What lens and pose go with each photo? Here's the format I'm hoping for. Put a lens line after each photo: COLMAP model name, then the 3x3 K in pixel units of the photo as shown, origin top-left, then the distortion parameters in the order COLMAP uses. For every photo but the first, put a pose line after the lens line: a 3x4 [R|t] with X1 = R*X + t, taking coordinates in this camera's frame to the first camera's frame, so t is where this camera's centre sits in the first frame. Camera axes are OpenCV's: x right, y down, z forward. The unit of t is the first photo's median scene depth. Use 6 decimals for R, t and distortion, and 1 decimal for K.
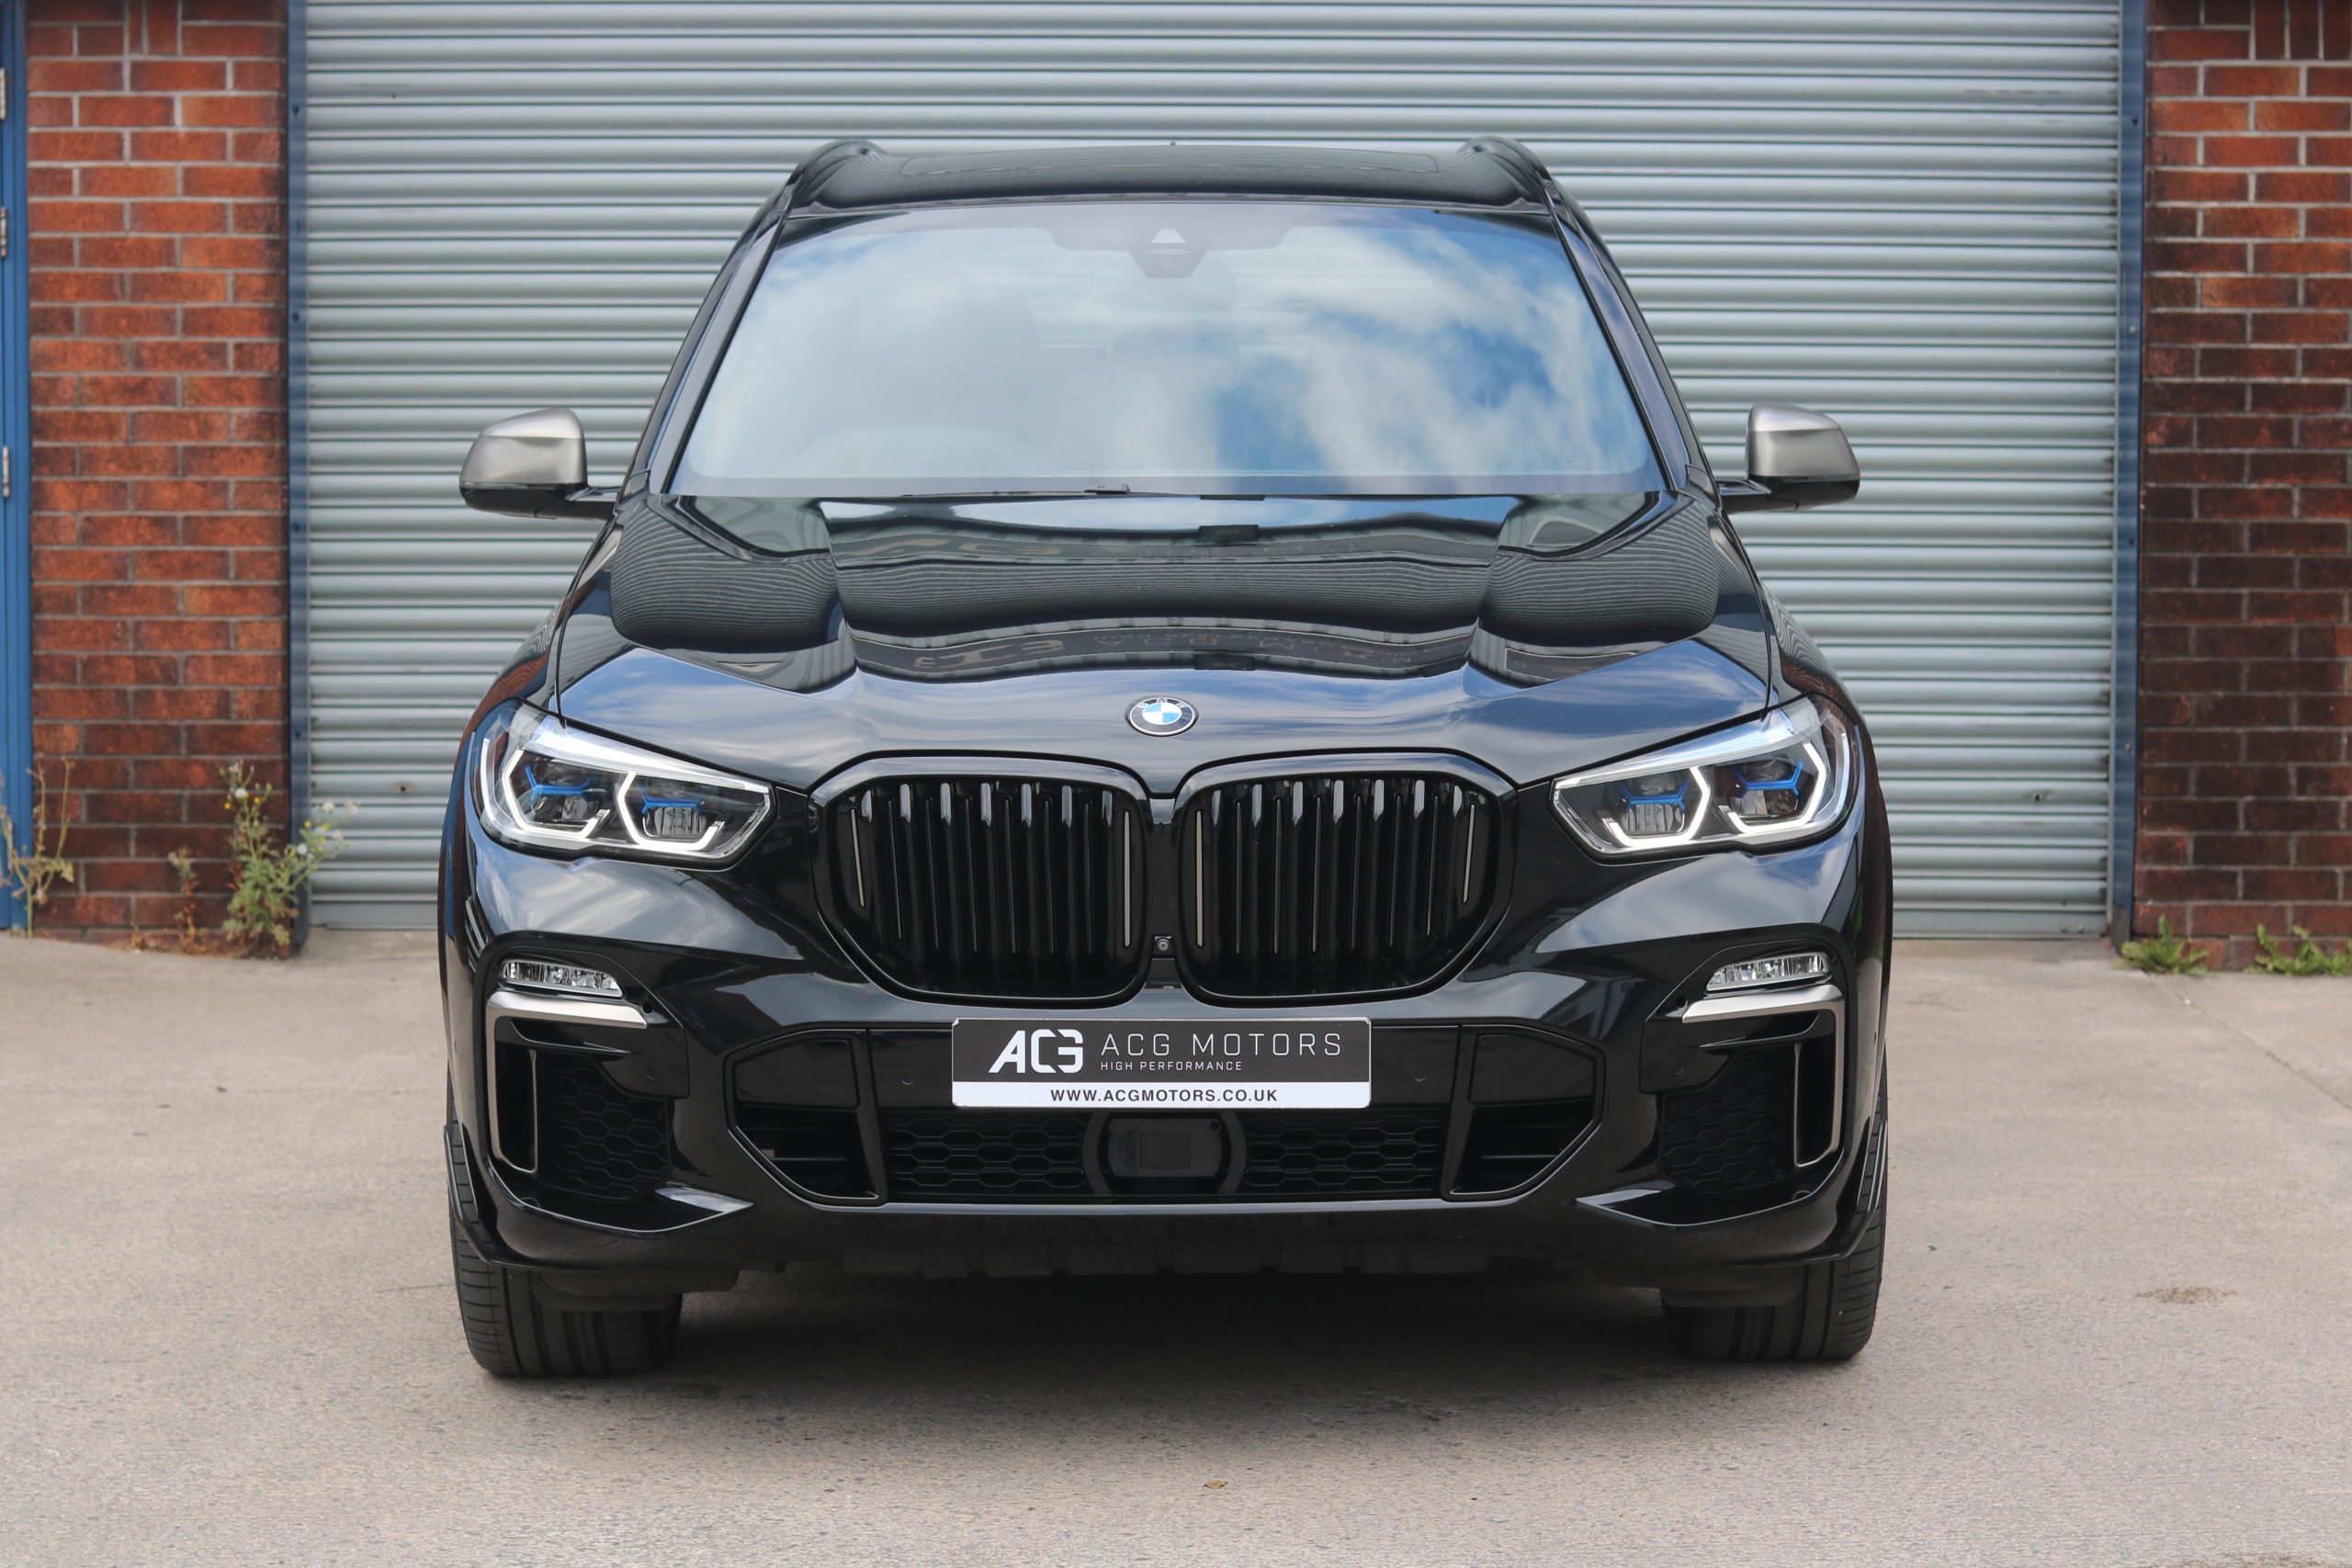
lens RADIAL K [[5491.3, 0, 1175.2], [0, 5491.3, 791.7], [0, 0, 1]] dist [-0.039774, -0.437175]
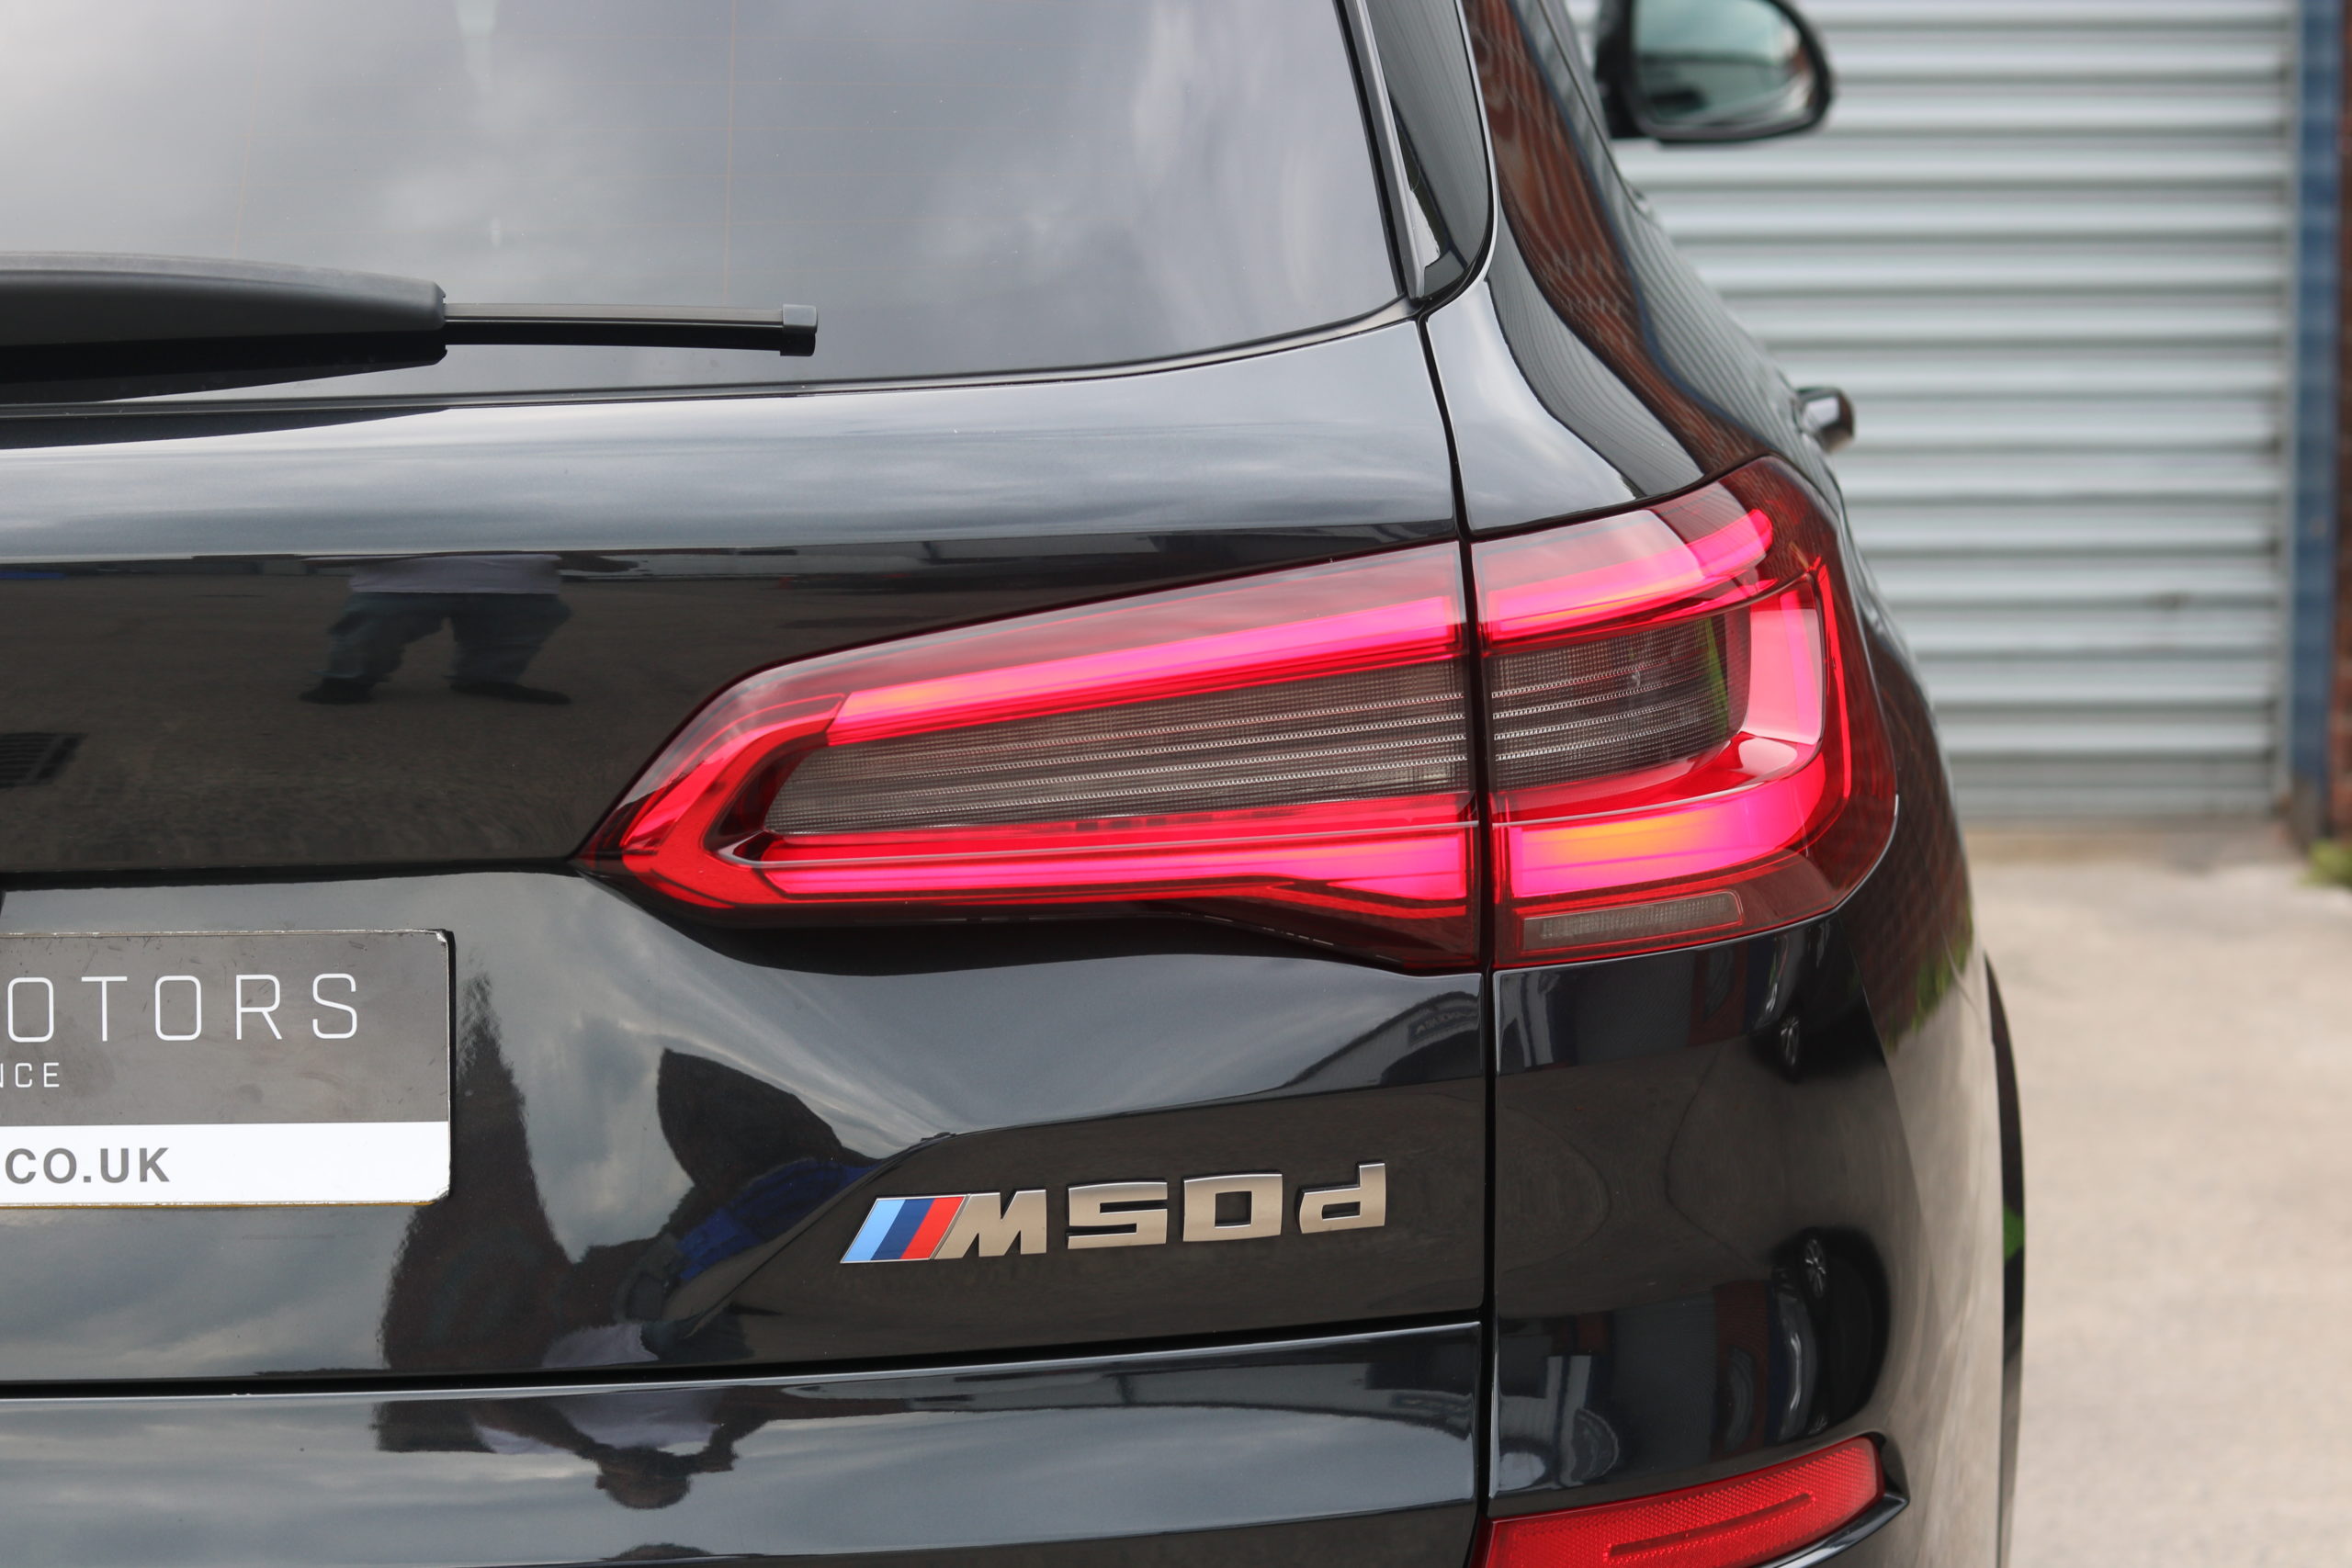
lens RADIAL K [[5491.3, 0, 1175.2], [0, 5491.3, 791.7], [0, 0, 1]] dist [-0.039774, -0.437175]
pose [[0.999887, -0.013638, 0.006393, 0.038844], [0.013073, 0.996598, 0.081371, -0.030902], [-0.007481, -0.081279, 0.996663, 0.376919]]
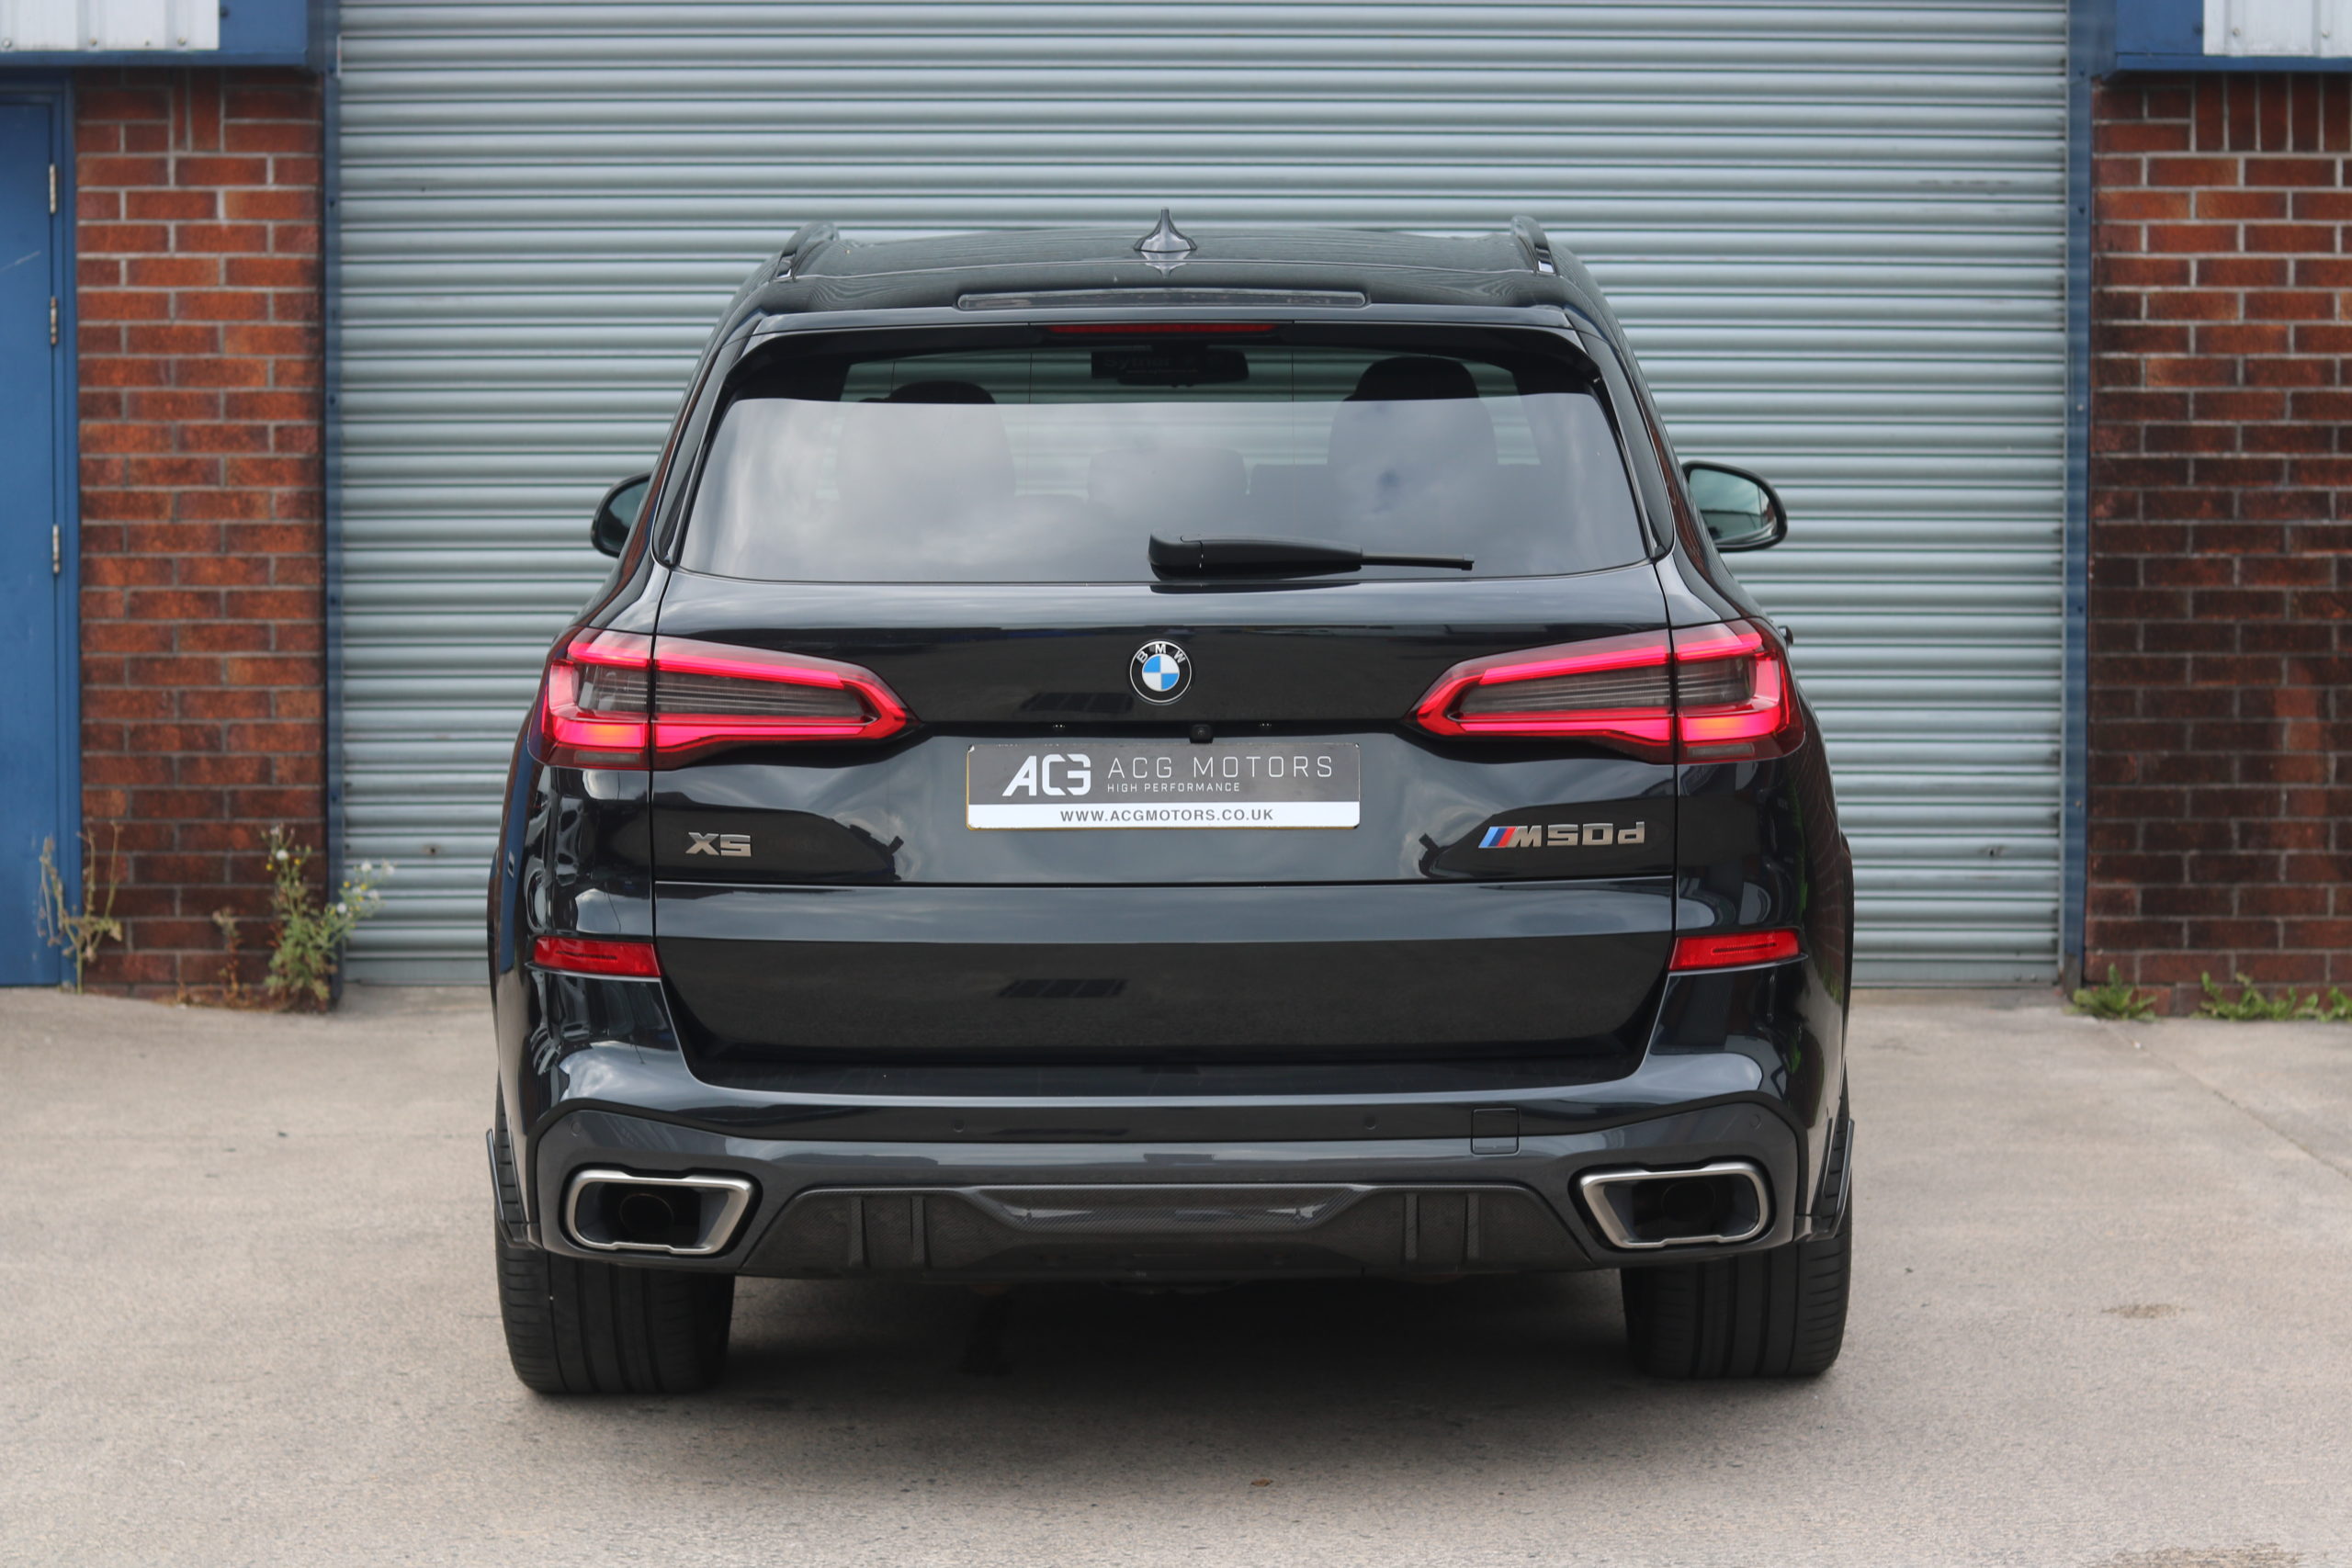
lens RADIAL K [[5491.3, 0, 1175.2], [0, 5491.3, 791.7], [0, 0, 1]] dist [-0.039774, -0.437175]
pose [[0.999900, -0.003769, 0.013648, -0.013980], [0.003936, 0.999918, -0.012218, 0.001638], [-0.013600, 0.012270, 0.999832, -0.050153]]
